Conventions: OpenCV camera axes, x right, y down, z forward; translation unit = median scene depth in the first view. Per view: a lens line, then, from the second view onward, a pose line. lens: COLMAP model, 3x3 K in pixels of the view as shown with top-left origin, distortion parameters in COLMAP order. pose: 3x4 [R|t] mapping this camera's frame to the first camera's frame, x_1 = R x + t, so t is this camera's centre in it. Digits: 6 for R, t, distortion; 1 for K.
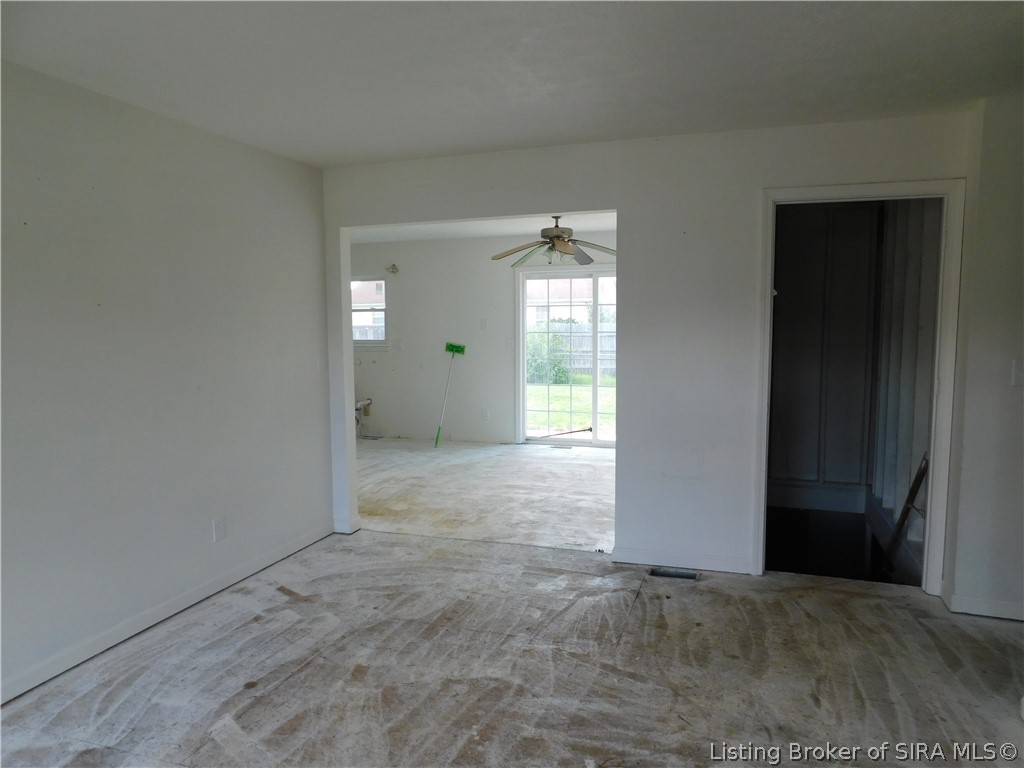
lens RADIAL K [[703.4, 0, 512.0], [0, 703.4, 384.0], [0, 0, 1]] dist [-0.034640, 0.048260]
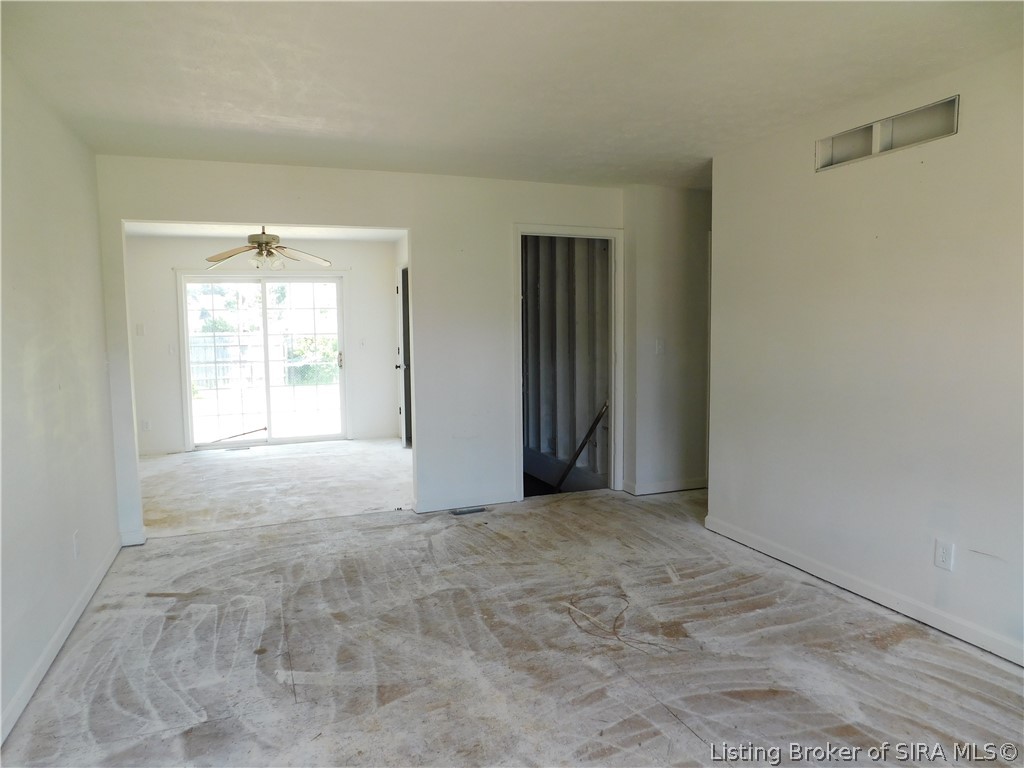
lens RADIAL K [[703.4, 0, 512.0], [0, 703.4, 384.0], [0, 0, 1]] dist [-0.034640, 0.048260]
pose [[0.756872, -0.055529, 0.651200, -0.584194], [0.067763, 0.997681, 0.006315, 0.034638], [-0.650041, 0.039348, 0.758880, -0.054528]]
